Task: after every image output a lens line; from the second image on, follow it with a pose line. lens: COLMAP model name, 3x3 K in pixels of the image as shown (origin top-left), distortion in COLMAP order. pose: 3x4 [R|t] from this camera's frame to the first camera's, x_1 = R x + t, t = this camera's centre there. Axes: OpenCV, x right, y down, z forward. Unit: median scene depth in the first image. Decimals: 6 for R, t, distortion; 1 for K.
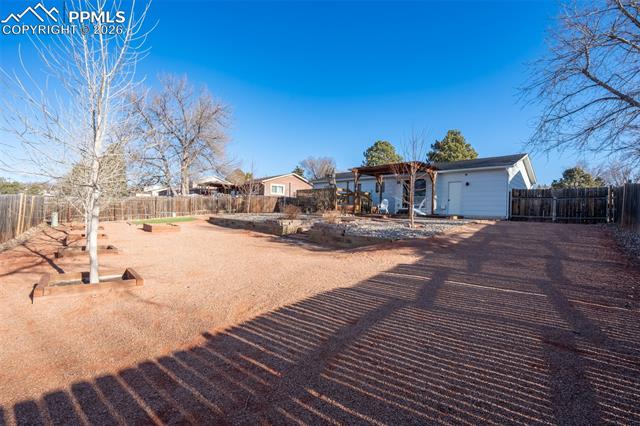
lens RADIAL K [[291.9, 0, 320.0], [0, 291.9, 213.0], [0, 0, 1]] dist [-0.000007, 0.000004]
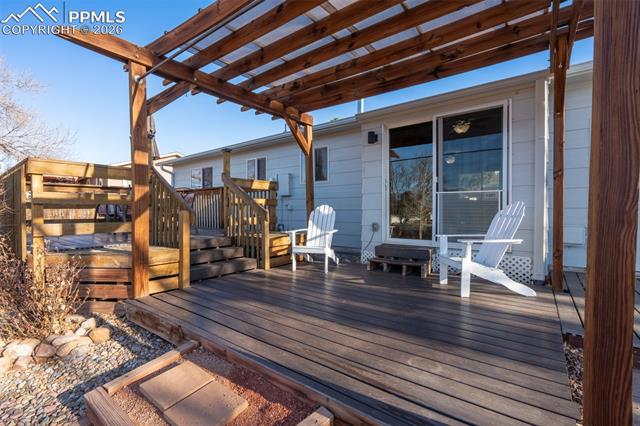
lens RADIAL K [[287.0, 0, 320.0], [0, 287.0, 213.0], [0, 0, 1]] dist [0.000086, -0.000322]
pose [[0.994271, -0.039093, 0.099485, 0.195269], [0.036317, 0.998903, 0.029561, -0.048432], [-0.100532, -0.025779, 0.994600, 0.751362]]
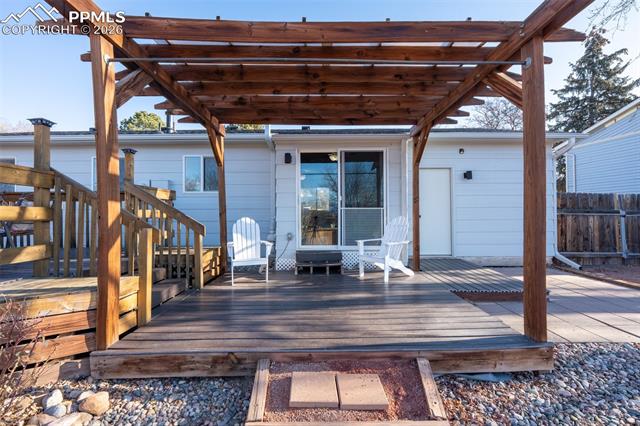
lens RADIAL K [[287.0, 0, 320.0], [0, 287.0, 213.0], [0, 0, 1]] dist [0.000086, -0.000322]
pose [[0.720668, -0.035697, 0.692361, 0.091972], [0.021950, 0.999348, 0.028677, -0.058144], [-0.692933, -0.005469, 0.720981, 0.769656]]
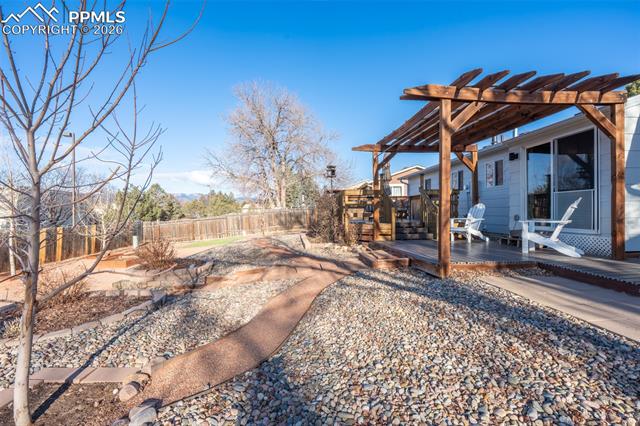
lens RADIAL K [[291.9, 0, 320.0], [0, 291.9, 213.0], [0, 0, 1]] dist [-0.000007, 0.000004]
pose [[0.746975, -0.041728, -0.663541, 0.328208], [0.044684, 0.998923, -0.012517, -0.039210], [0.663348, -0.020300, 0.748035, 0.553904]]
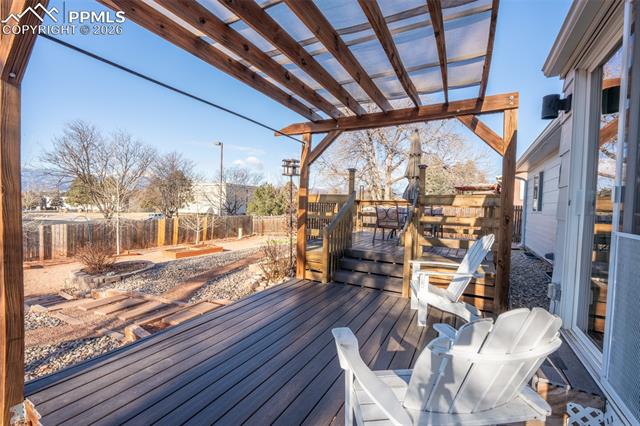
lens RADIAL K [[291.9, 0, 320.0], [0, 291.9, 213.0], [0, 0, 1]] dist [-0.000007, 0.000004]
pose [[0.264521, -0.001473, -0.964379, 0.367551], [-0.006295, 0.999975, -0.003254, -0.058199], [0.964359, 0.006931, 0.264505, 0.868520]]
